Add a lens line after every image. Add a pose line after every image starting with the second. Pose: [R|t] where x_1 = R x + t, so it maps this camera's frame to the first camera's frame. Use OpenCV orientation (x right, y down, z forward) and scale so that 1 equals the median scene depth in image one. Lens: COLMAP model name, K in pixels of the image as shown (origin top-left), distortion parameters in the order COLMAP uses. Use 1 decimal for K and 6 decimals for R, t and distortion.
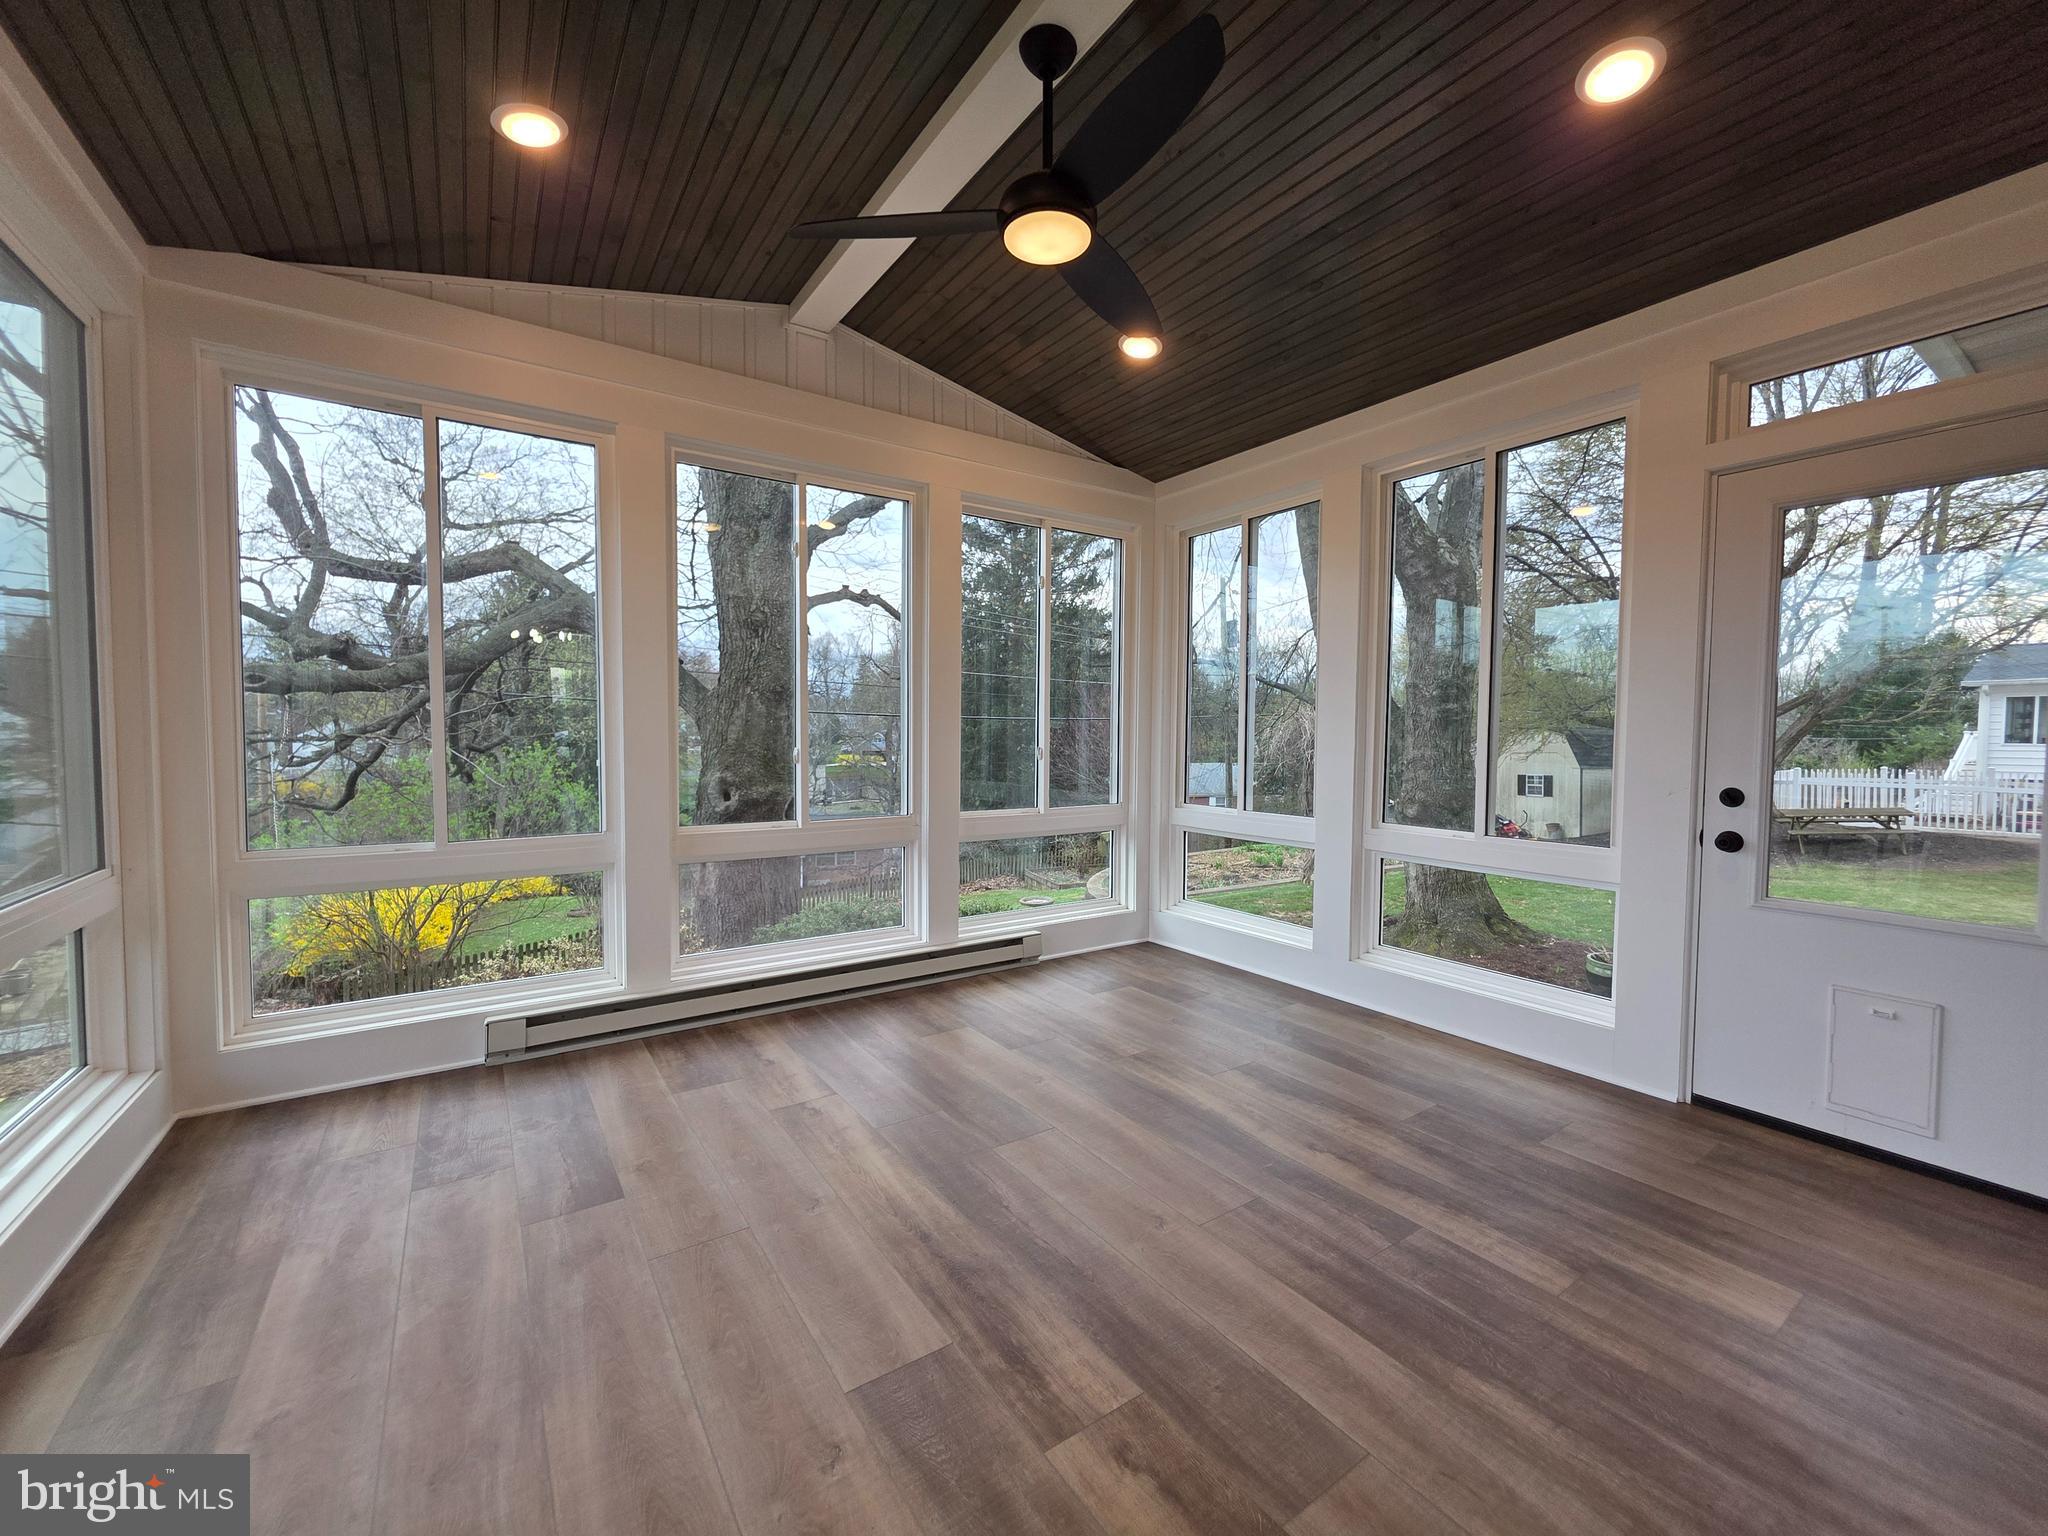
lens RADIAL K [[820.9, 0, 1028.3], [0, 820.9, 766.9], [0, 0, 1]] dist [0.002357, -0.000285]
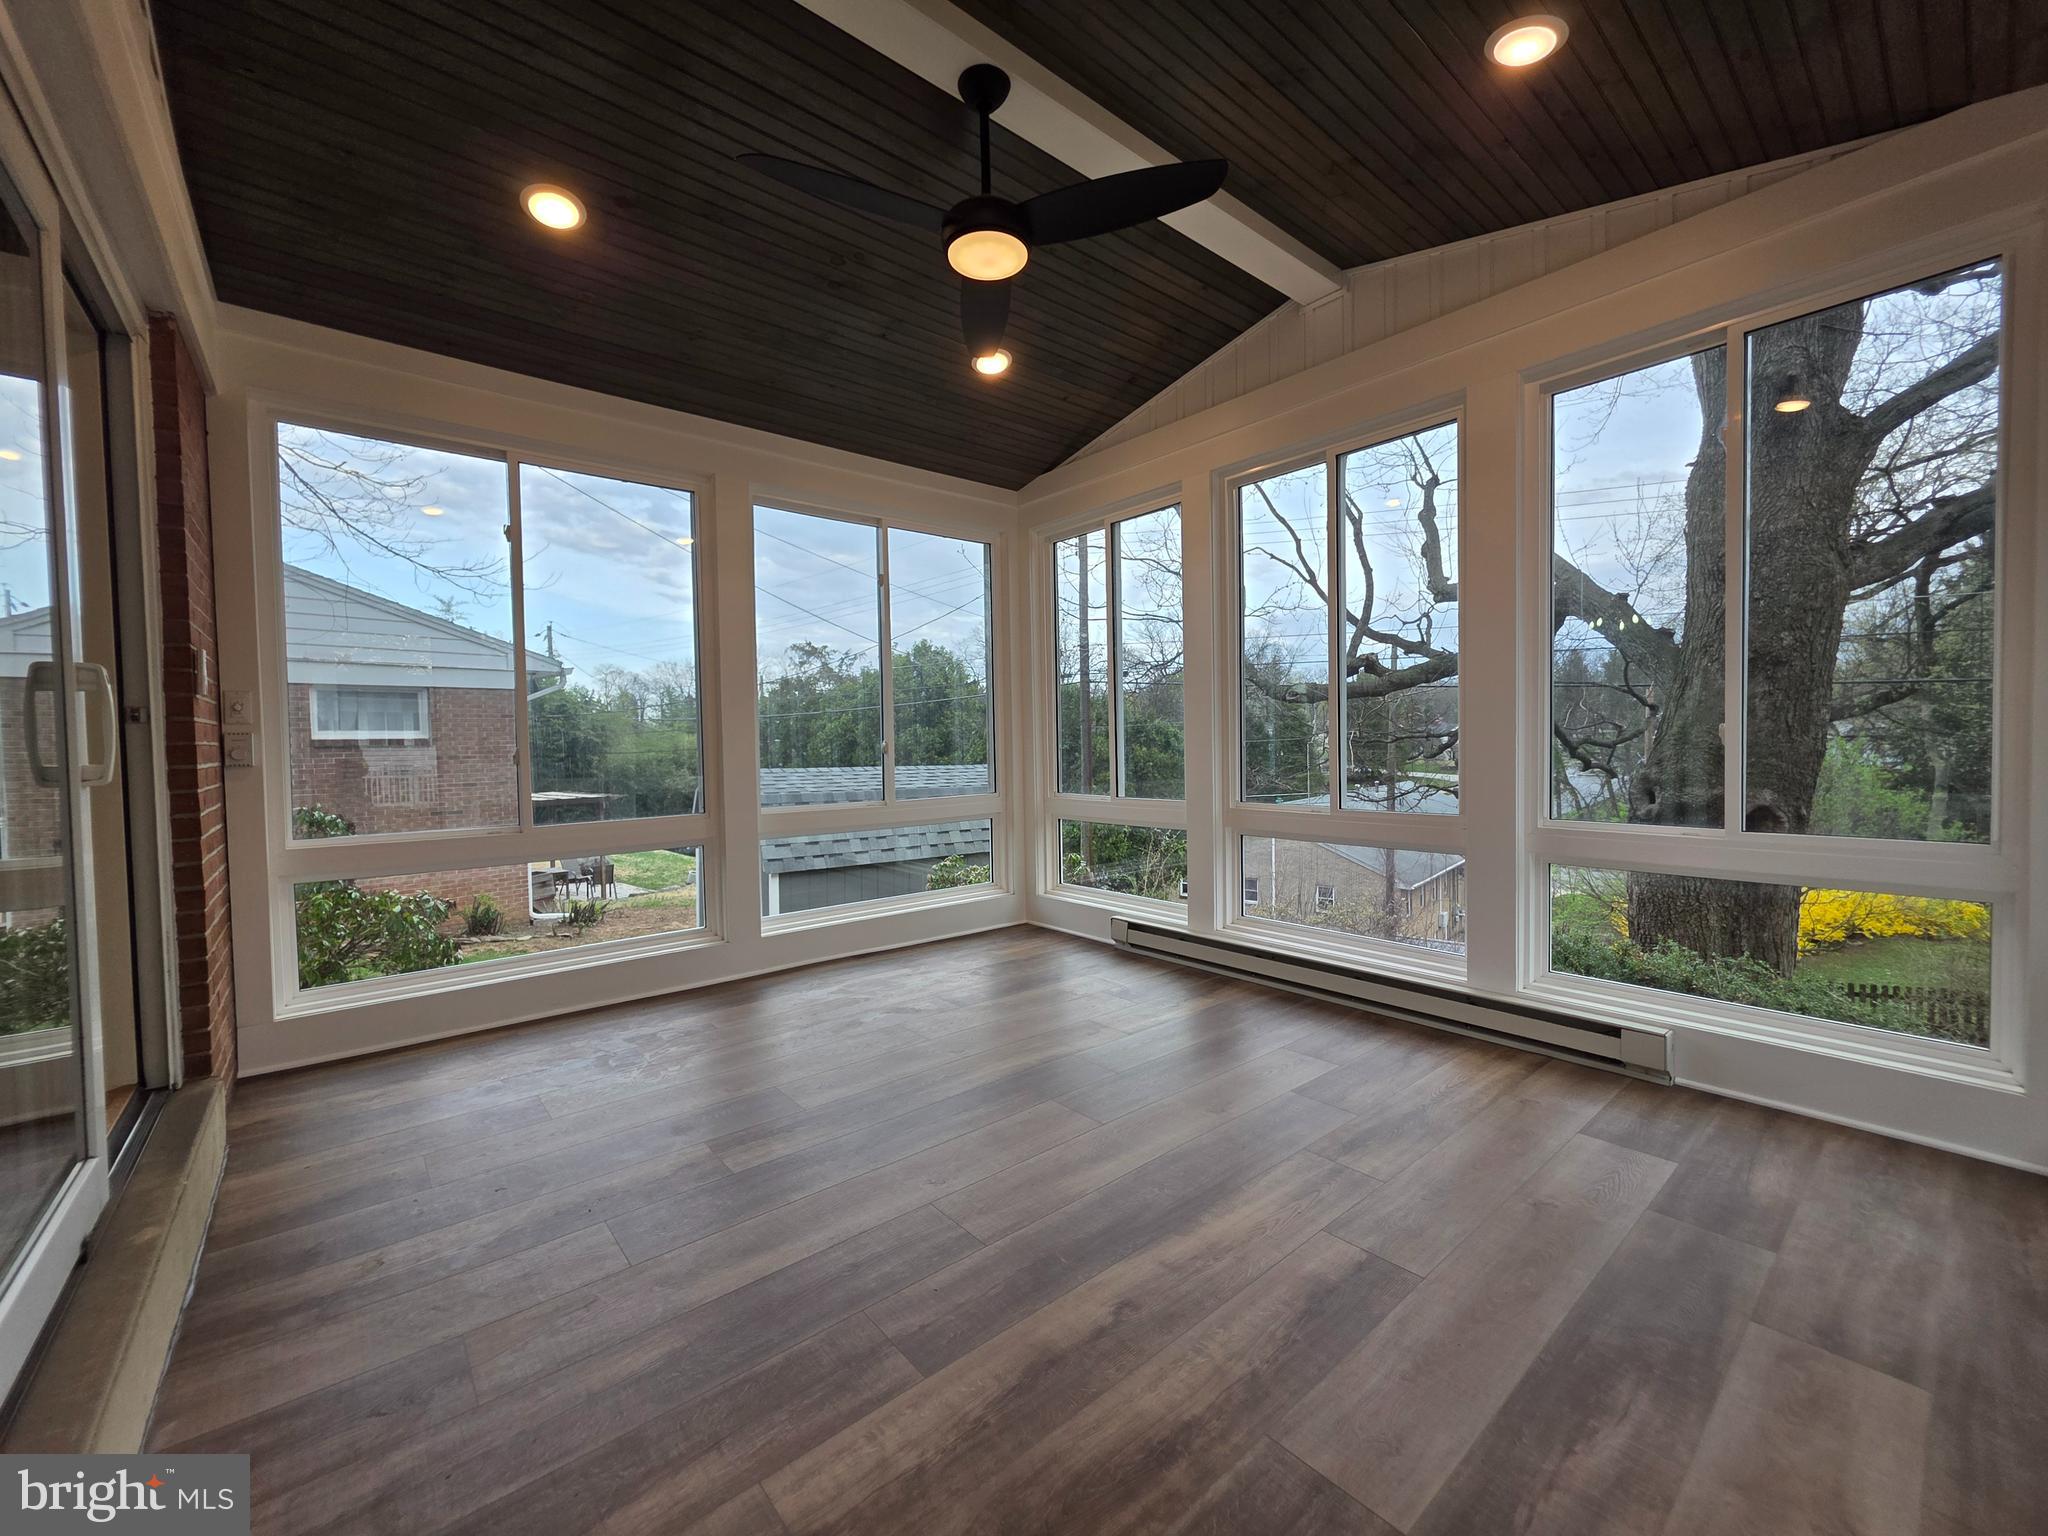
lens RADIAL K [[820.9, 0, 1028.3], [0, 820.9, 766.9], [0, 0, 1]] dist [0.002357, -0.000285]
pose [[0.100938, 0.021494, -0.994660, 0.678086], [-0.024463, 0.999518, 0.019116, 0.008944], [0.994592, 0.022403, 0.101415, 0.574813]]
